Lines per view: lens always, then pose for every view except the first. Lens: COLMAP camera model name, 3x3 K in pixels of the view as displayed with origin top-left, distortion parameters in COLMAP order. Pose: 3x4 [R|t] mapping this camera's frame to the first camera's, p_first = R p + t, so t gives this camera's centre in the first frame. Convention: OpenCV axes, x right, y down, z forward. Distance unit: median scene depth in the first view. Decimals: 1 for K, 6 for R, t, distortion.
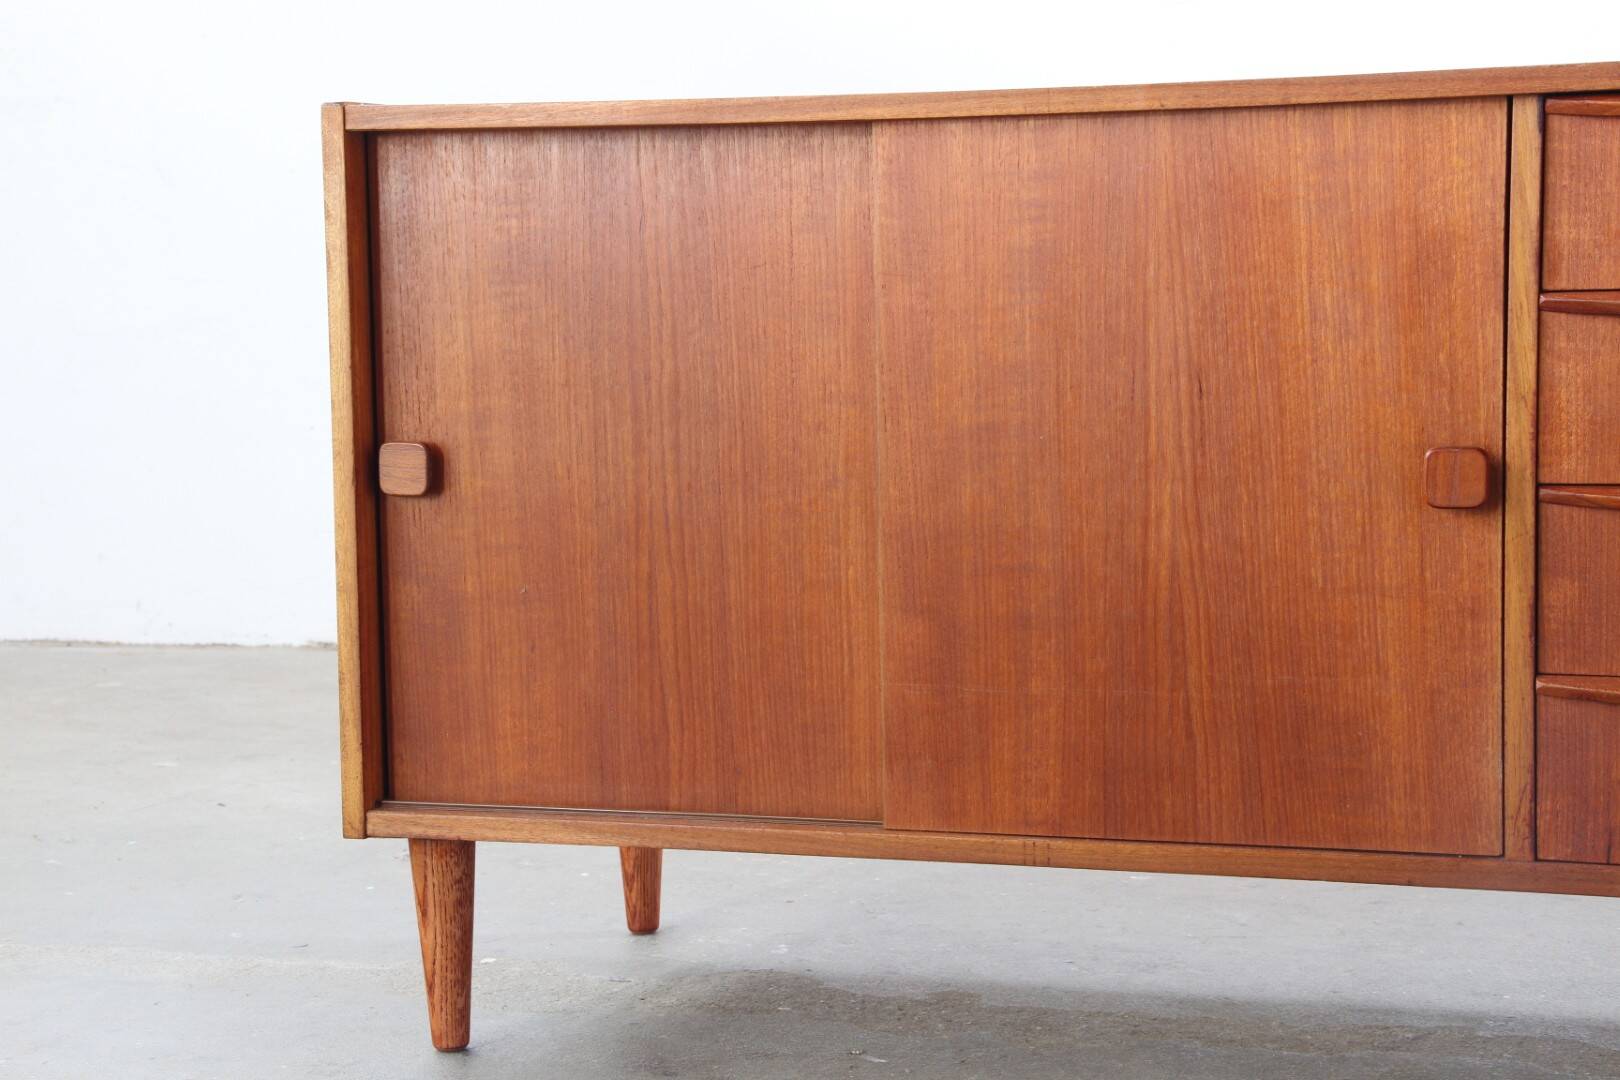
lens RADIAL K [[3434.3, 0, 780.1], [0, 3434.3, 575.2], [0, 0, 1]] dist [0.284313, 0.477335]
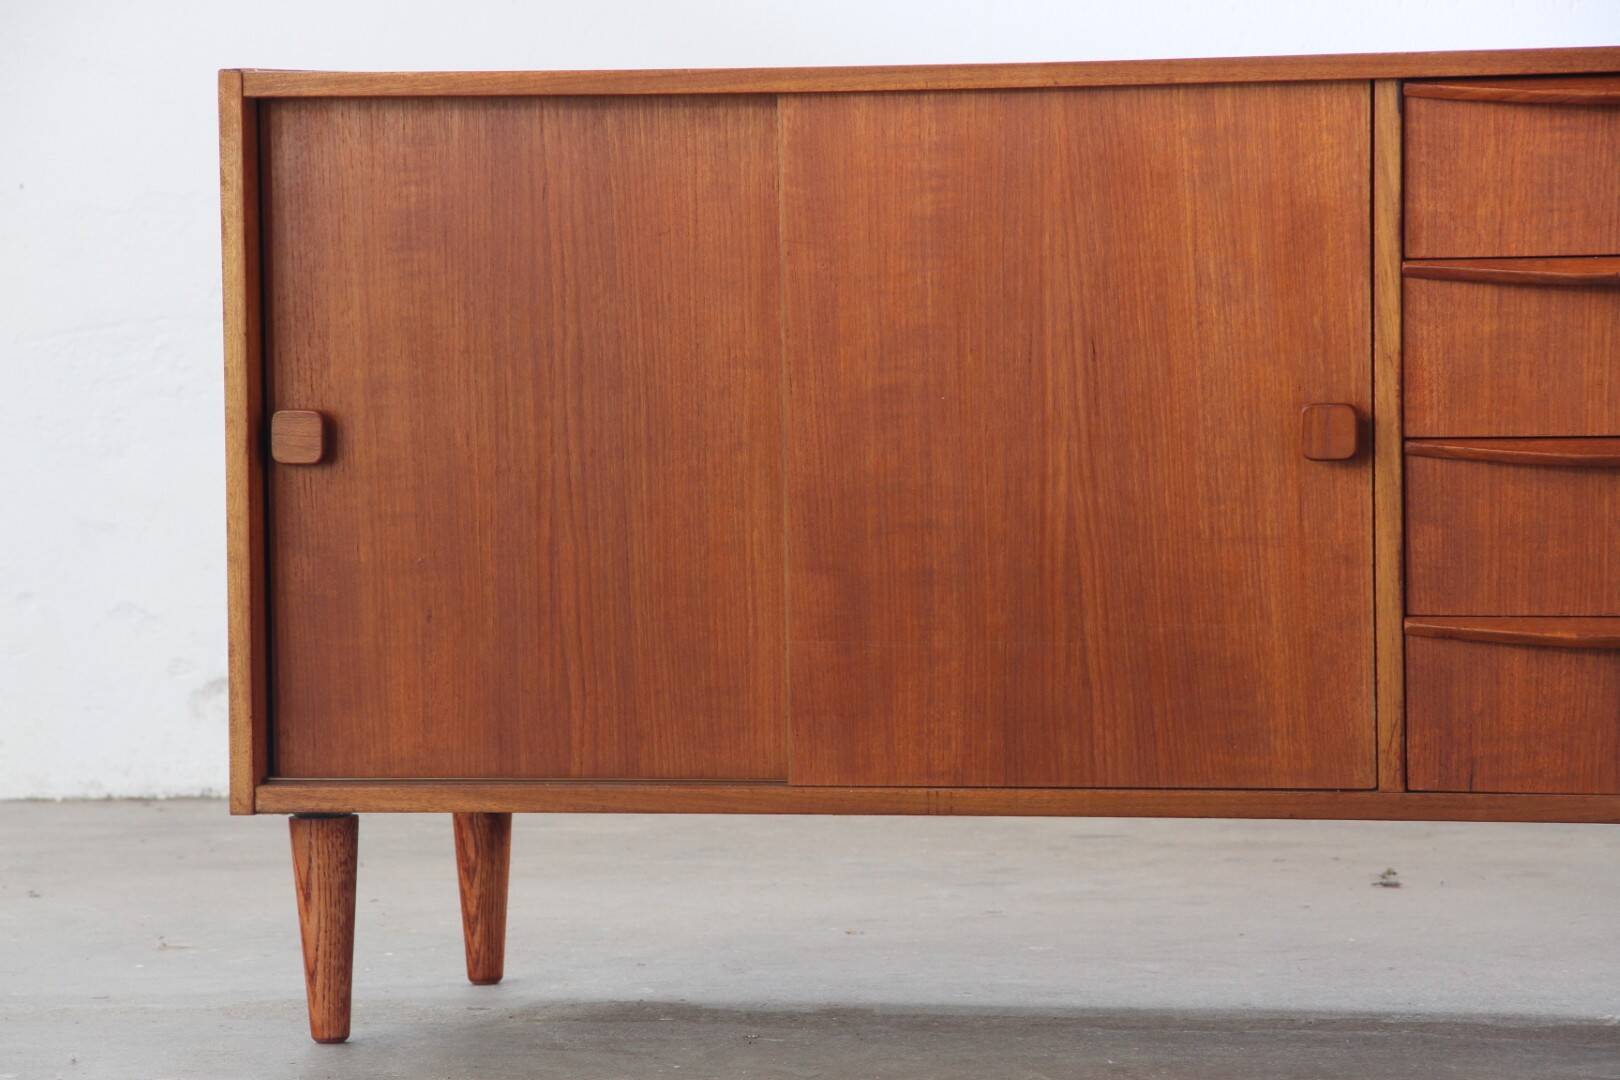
lens RADIAL K [[6818.5, 0, 788.8], [0, 6818.5, 530.7], [0, 0, 1]] dist [1.081195, -5.048311]
pose [[0.997753, -0.000324, 0.066992, -0.108782], [0.003696, 0.998731, -0.050222, 0.103372], [-0.066891, 0.050357, 0.996489, -1.049685]]
